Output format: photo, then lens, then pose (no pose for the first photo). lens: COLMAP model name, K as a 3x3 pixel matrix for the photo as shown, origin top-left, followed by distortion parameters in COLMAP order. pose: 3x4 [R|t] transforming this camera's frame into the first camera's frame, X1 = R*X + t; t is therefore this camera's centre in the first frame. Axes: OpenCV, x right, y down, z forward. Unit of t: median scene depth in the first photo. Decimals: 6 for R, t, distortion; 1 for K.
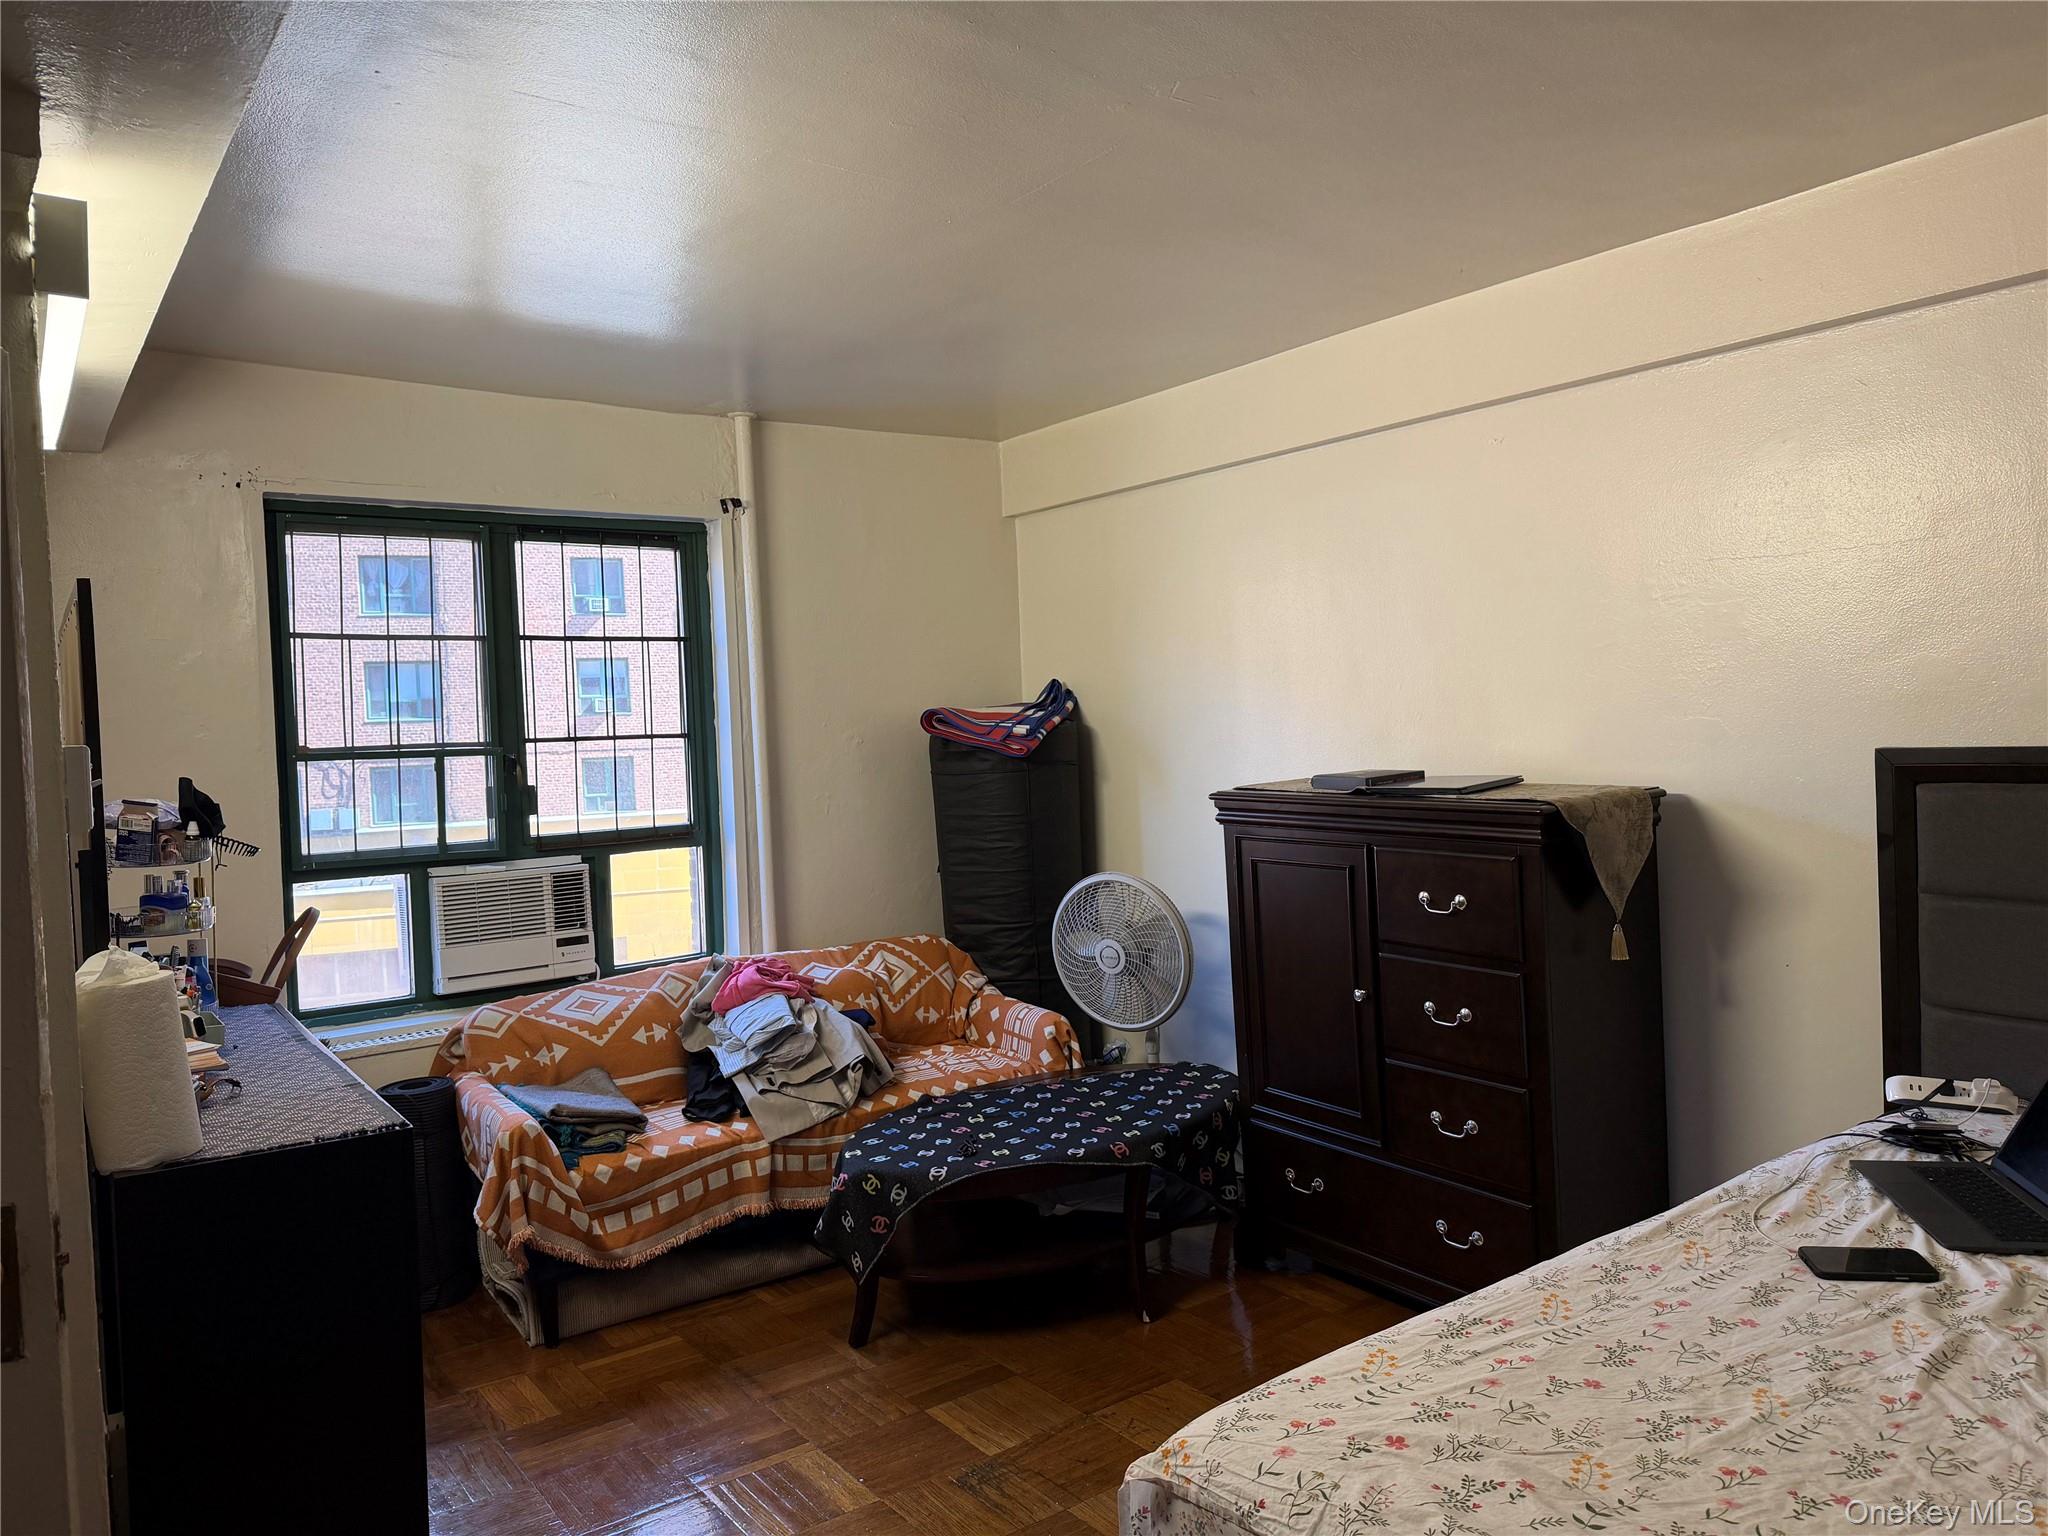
lens RADIAL K [[1447.2, 0, 1016.5], [0, 1447.2, 760.8], [0, 0, 1]] dist [0.005690, 0.000259]
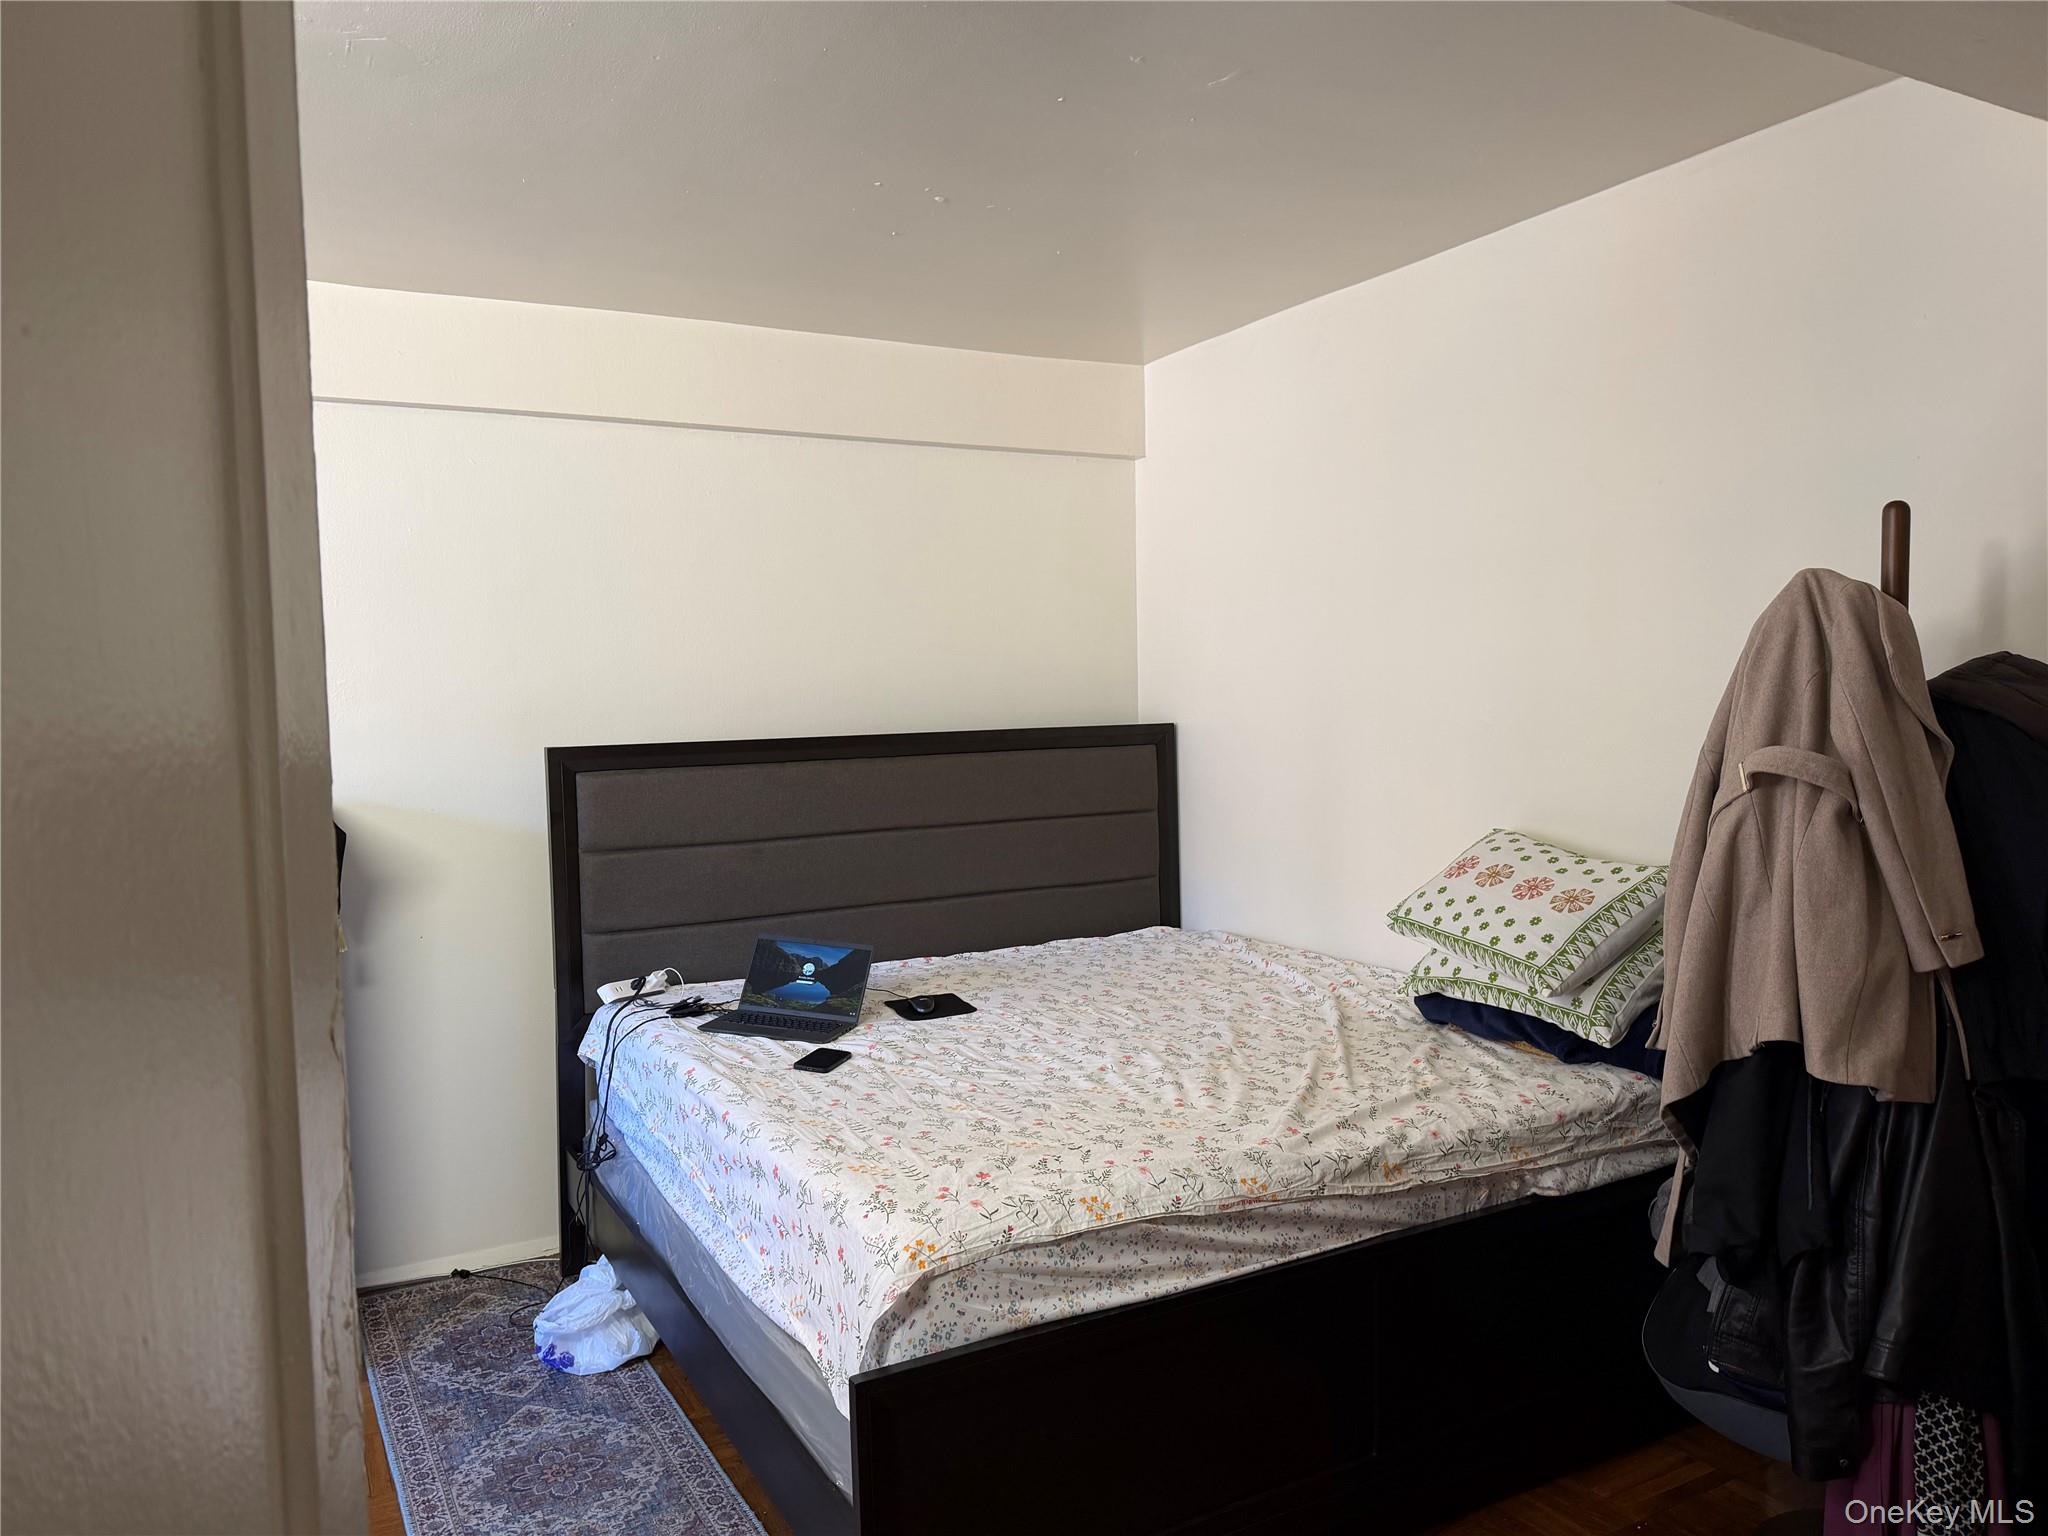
lens RADIAL K [[1447.2, 0, 1014.1], [0, 1447.2, 773.2], [0, 0, 1]] dist [0.005690, 0.000259]
pose [[0.119997, -0.017669, 0.992617, -1.074301], [0.053381, 0.998510, 0.011321, 0.035185], [-0.991338, 0.051629, 0.120761, 0.678668]]
